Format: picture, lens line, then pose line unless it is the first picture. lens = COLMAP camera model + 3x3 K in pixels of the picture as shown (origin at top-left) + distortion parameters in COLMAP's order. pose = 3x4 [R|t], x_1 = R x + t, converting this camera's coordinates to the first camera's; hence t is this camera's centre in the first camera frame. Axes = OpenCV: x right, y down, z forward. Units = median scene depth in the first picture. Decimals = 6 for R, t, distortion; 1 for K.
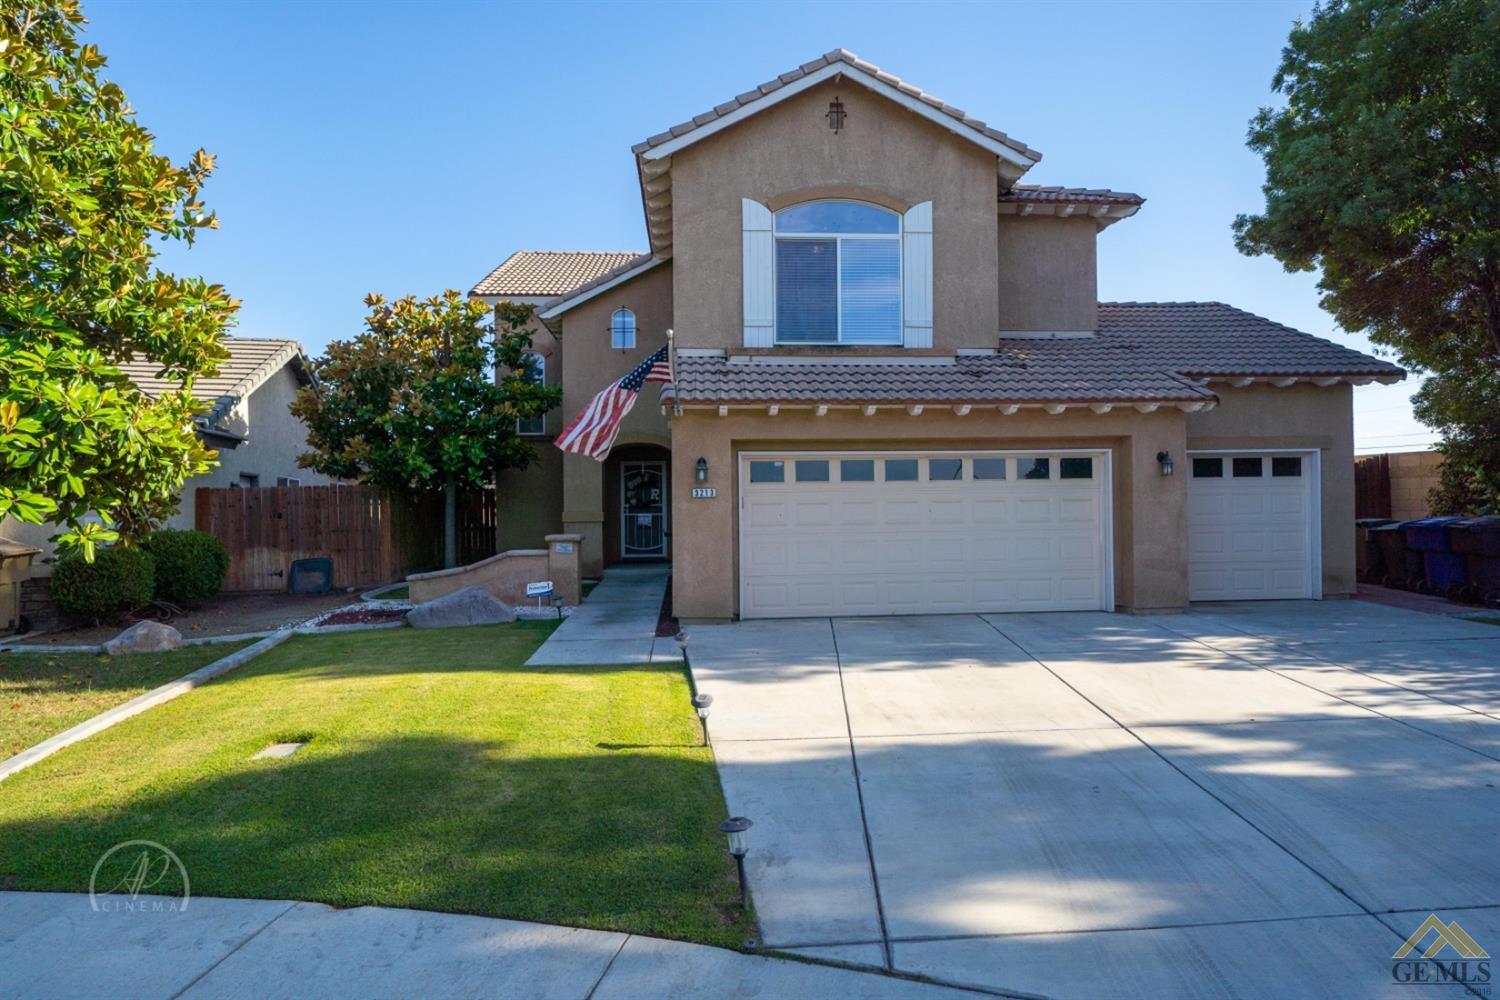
lens RADIAL K [[716.4, 0, 750.0], [0, 716.4, 500.0], [0, 0, 1]] dist [-0.001517, 0.000178]
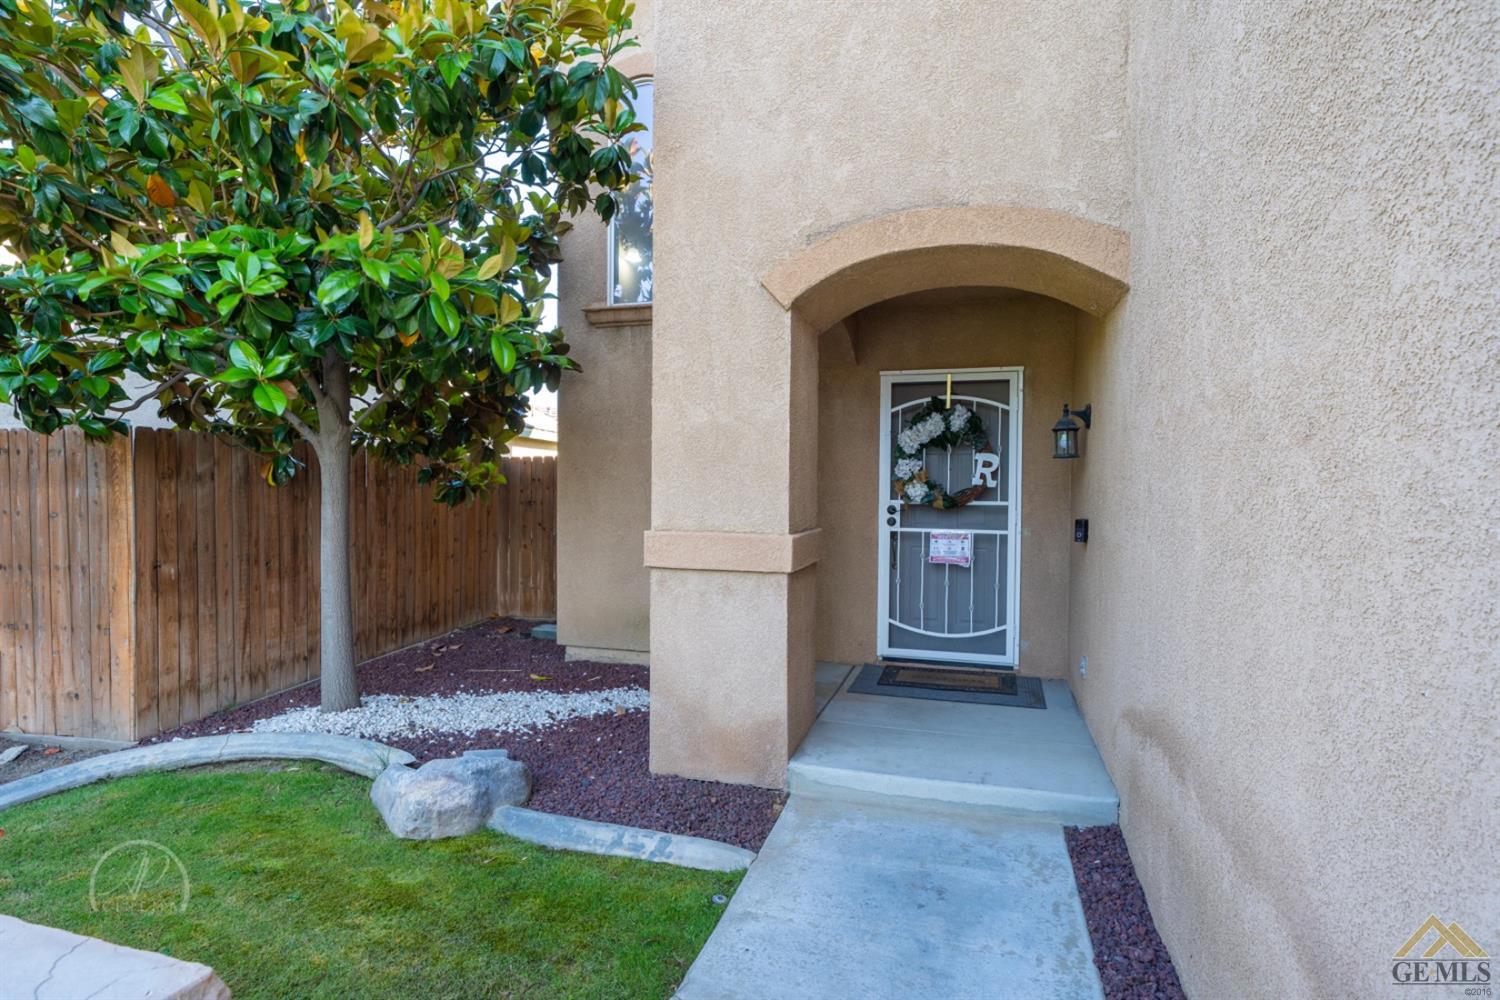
lens RADIAL K [[786.4, 0, 742.3], [0, 786.4, 507.4], [0, 0, 1]] dist [0.000284, -0.000470]
pose [[0.927686, 0.027481, -0.372348, -0.163143], [-0.015495, 0.999262, 0.035144, -0.002907], [0.373039, -0.026833, 0.927428, 1.012921]]
